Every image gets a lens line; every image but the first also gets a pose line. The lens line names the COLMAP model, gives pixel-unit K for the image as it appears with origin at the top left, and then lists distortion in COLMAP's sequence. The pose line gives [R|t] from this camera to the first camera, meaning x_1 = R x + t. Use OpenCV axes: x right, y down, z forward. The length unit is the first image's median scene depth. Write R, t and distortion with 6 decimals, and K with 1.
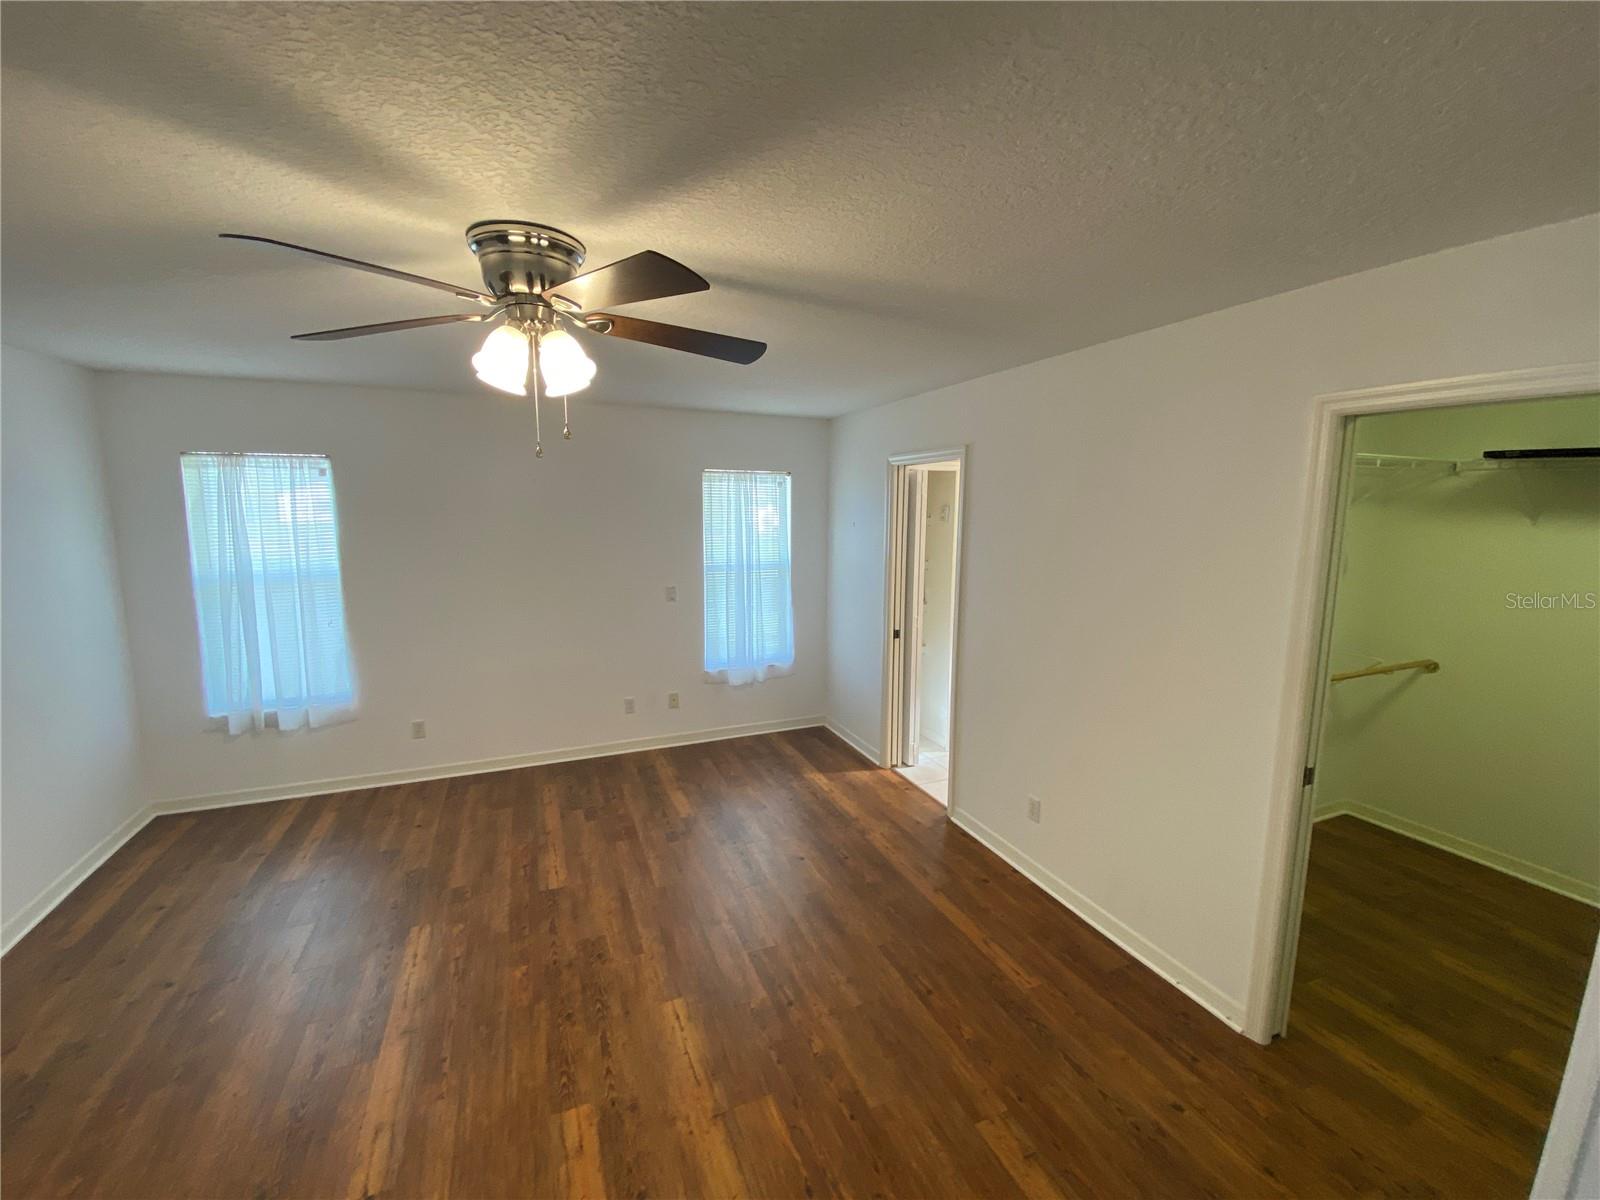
lens RADIAL K [[647.6, 0, 795.7], [0, 647.6, 597.9], [0, 0, 1]] dist [0.040220, -0.033574]
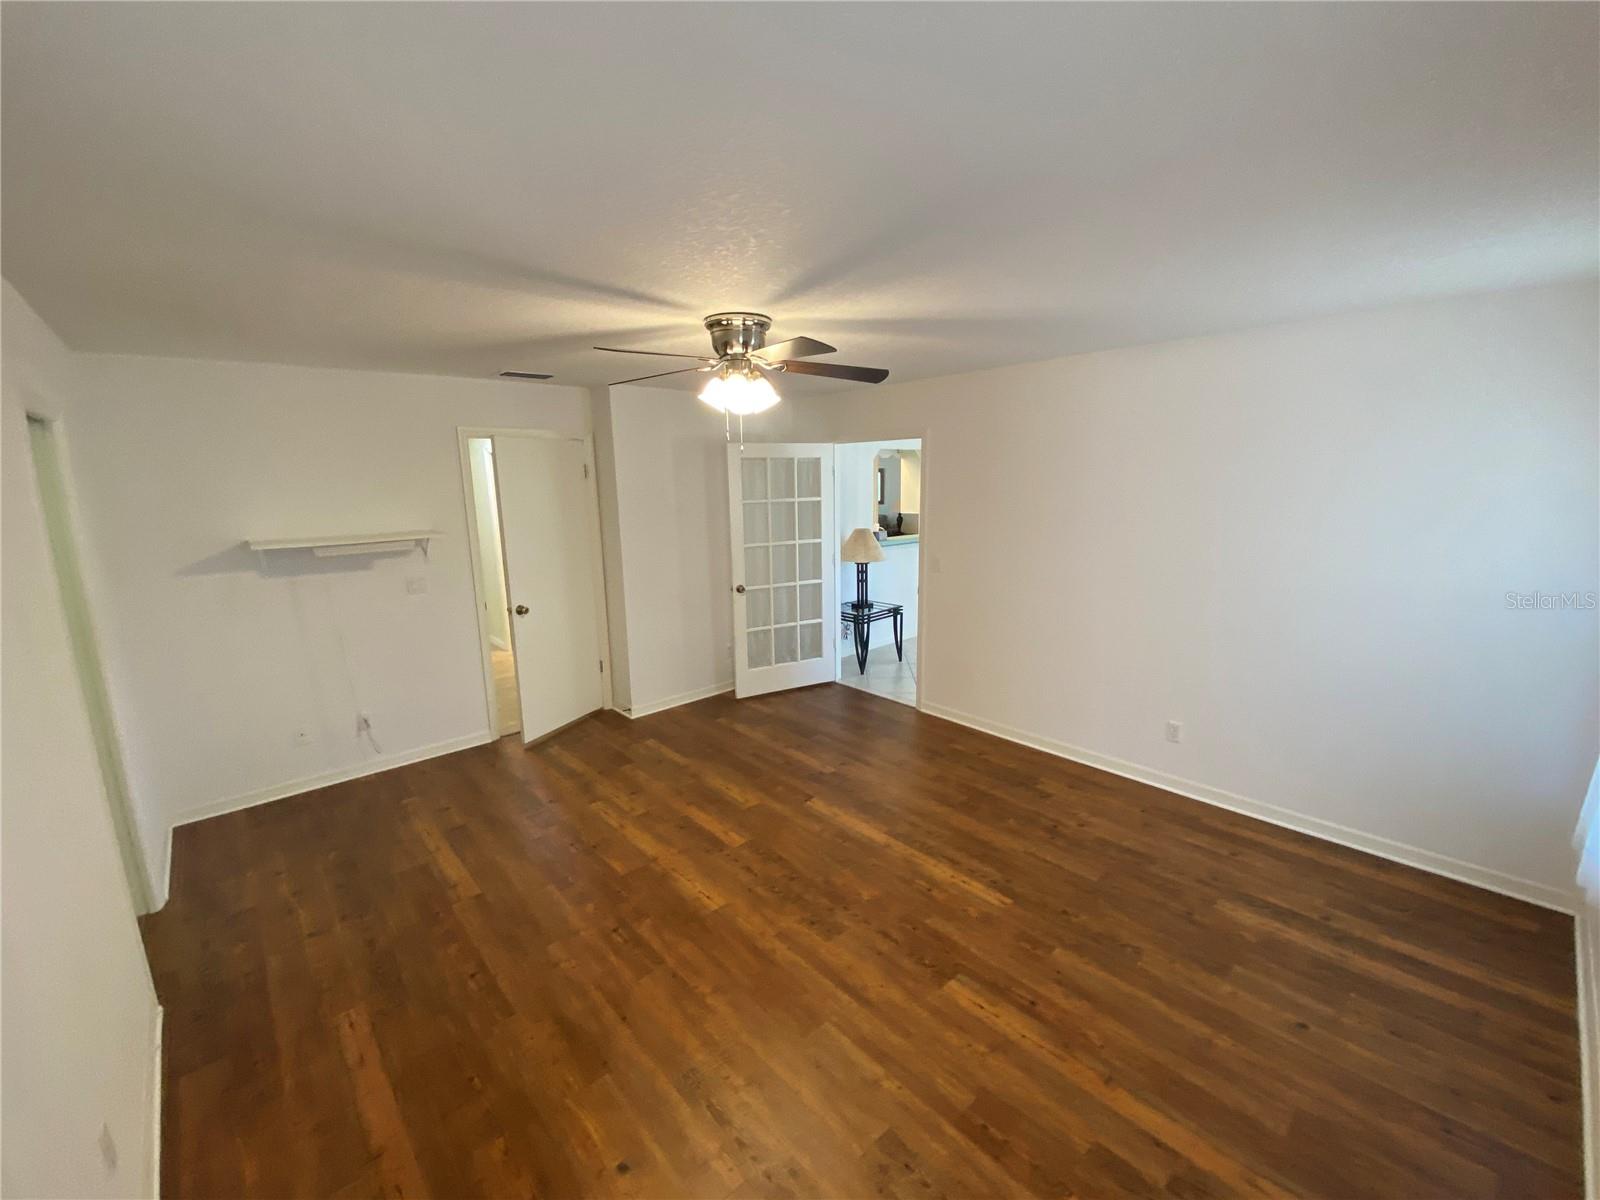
lens RADIAL K [[647.6, 0, 795.7], [0, 647.6, 597.9], [0, 0, 1]] dist [0.040220, -0.033574]
pose [[-0.943372, 0.073270, -0.323544, 0.017893], [-0.034310, 0.948524, 0.314841, -0.245903], [0.329958, 0.308113, -0.892297, 1.676377]]
